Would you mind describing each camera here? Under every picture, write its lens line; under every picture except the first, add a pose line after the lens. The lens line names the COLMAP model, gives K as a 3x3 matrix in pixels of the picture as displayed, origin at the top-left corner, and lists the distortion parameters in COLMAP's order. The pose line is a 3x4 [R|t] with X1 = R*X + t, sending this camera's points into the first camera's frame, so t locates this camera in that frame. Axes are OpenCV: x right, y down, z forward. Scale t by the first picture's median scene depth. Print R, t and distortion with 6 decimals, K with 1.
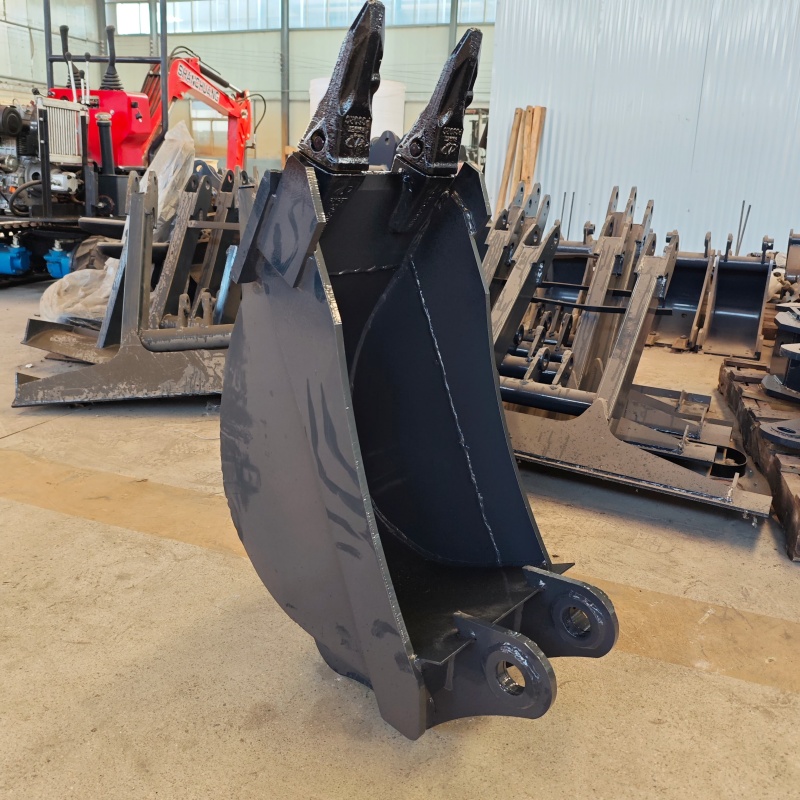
lens RADIAL K [[732.0, 0, 410.2], [0, 732.0, 368.6], [0, 0, 1]] dist [-0.031834, 0.000000]
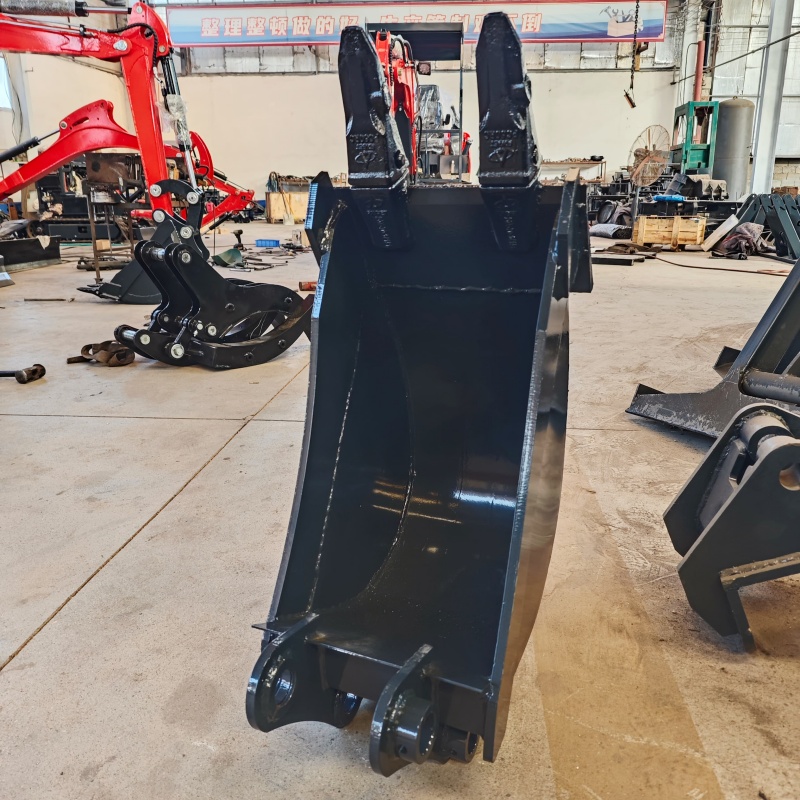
lens RADIAL K [[732.0, 0, 395.4], [0, 732.0, 399.1], [0, 0, 1]] dist [-0.031834, 0.000000]
pose [[0.267960, 0.209004, -0.940486, 0.246949], [-0.220987, 0.963492, 0.151154, -0.035234], [0.937743, 0.167332, 0.304365, 0.191190]]
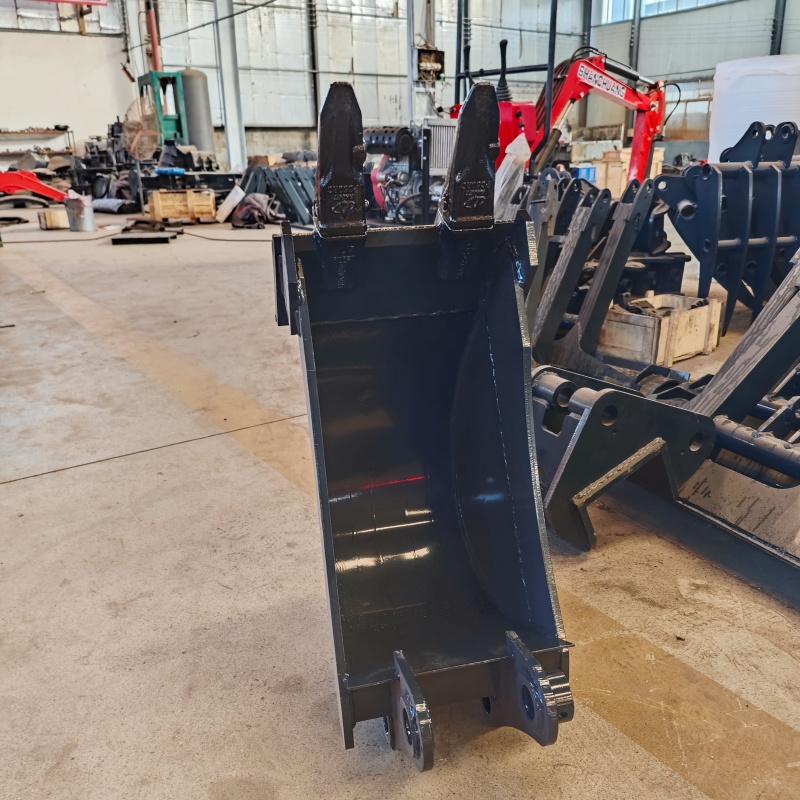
lens RADIAL K [[732.0, 0, 402.6], [0, 732.0, 399.4], [0, 0, 1]] dist [-0.031834, 0.000000]
pose [[0.812353, 0.121953, -0.570272, 0.157896], [-0.089267, 0.992369, 0.085058, -0.030648], [0.576293, -0.018191, 0.817040, 0.035854]]
